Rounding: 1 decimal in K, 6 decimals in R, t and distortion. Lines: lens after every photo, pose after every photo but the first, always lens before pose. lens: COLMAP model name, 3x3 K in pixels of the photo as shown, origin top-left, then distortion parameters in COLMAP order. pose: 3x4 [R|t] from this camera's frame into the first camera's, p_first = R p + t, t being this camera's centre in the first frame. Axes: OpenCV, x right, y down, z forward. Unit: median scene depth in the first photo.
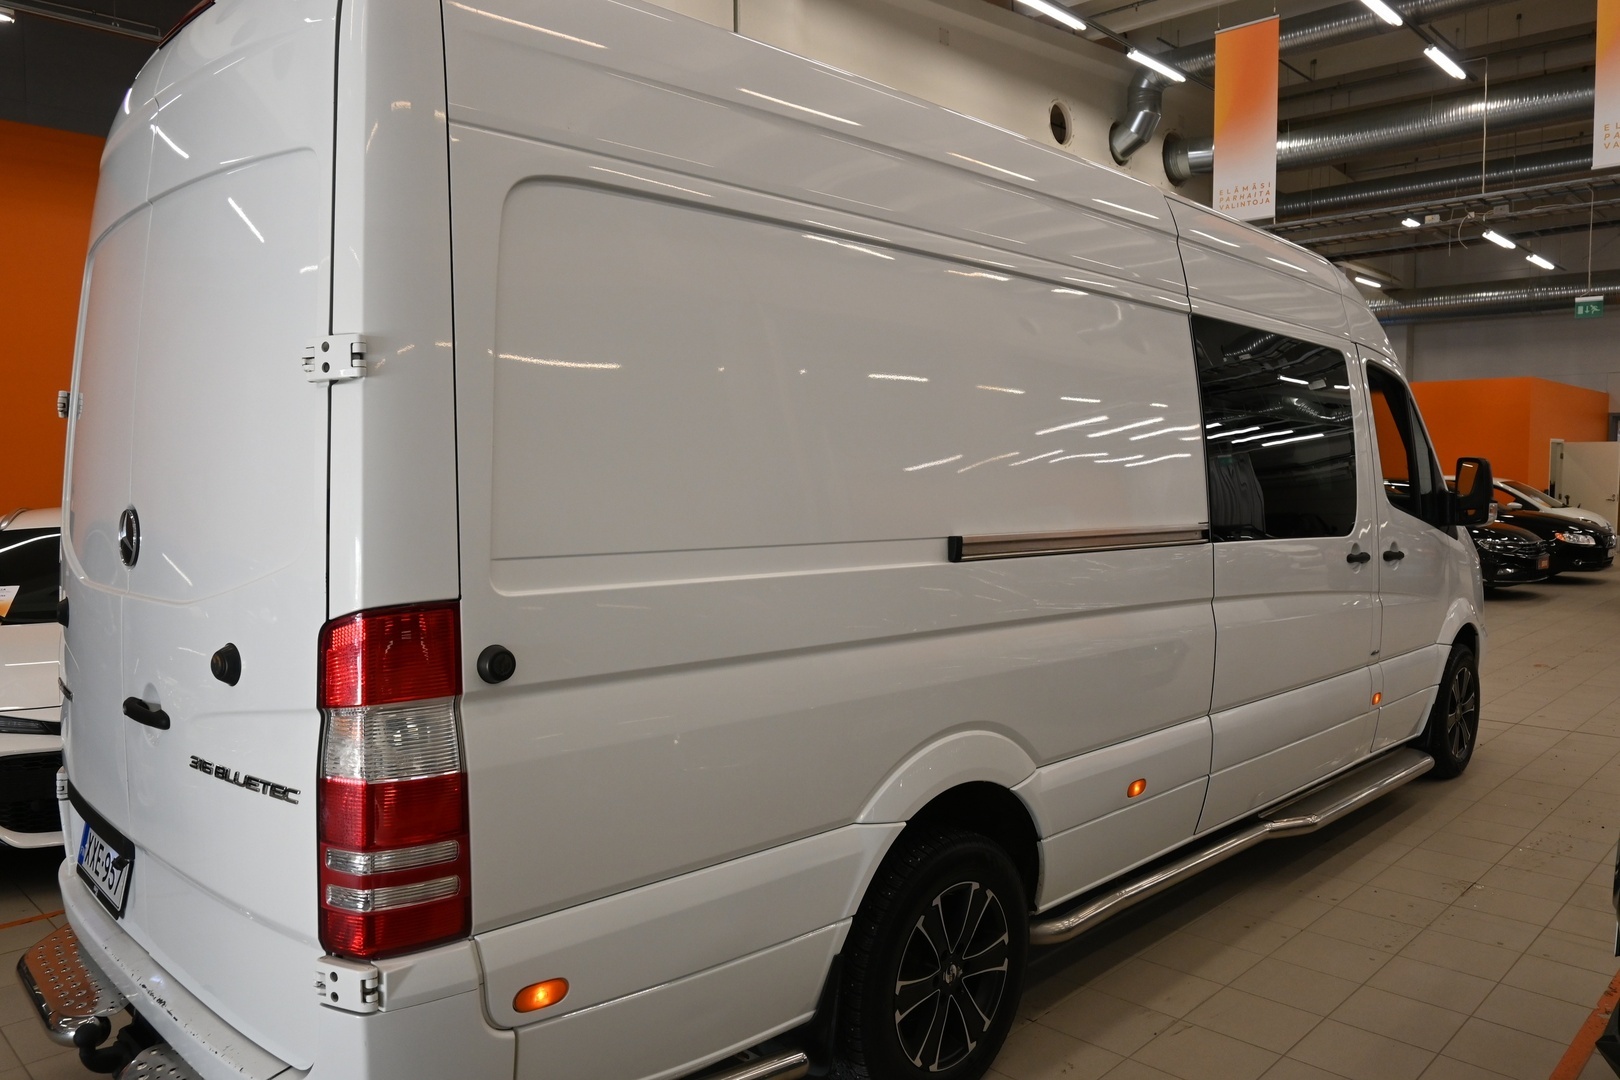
lens RADIAL K [[1159.5, 0, 808.7], [0, 1159.5, 539.1], [0, 0, 1]] dist [-0.009759, -0.002126]
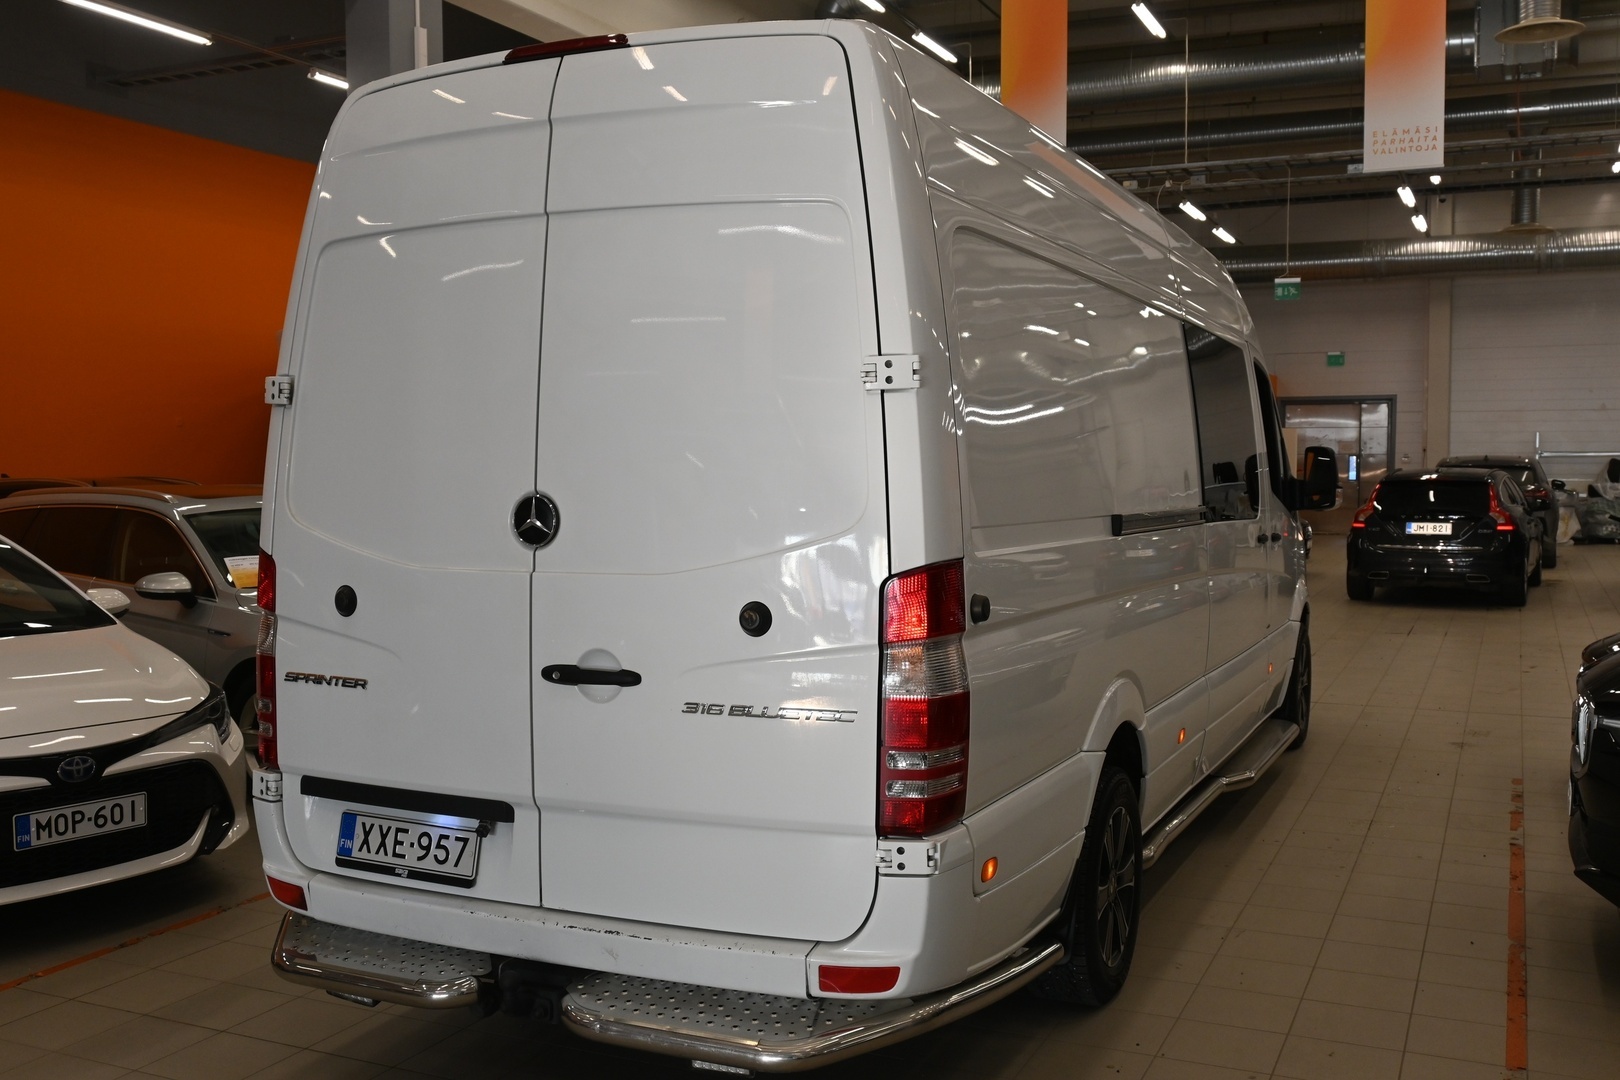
lens RADIAL K [[1544.5, 0, 809.9], [0, 1544.5, 539.5], [0, 0, 1]] dist [-0.001696, 0.000000]
pose [[0.940899, -0.017783, 0.338219, -0.462449], [0.020169, 0.999790, -0.003540, 0.014759], [-0.338085, 0.010153, 0.941061, -0.253787]]
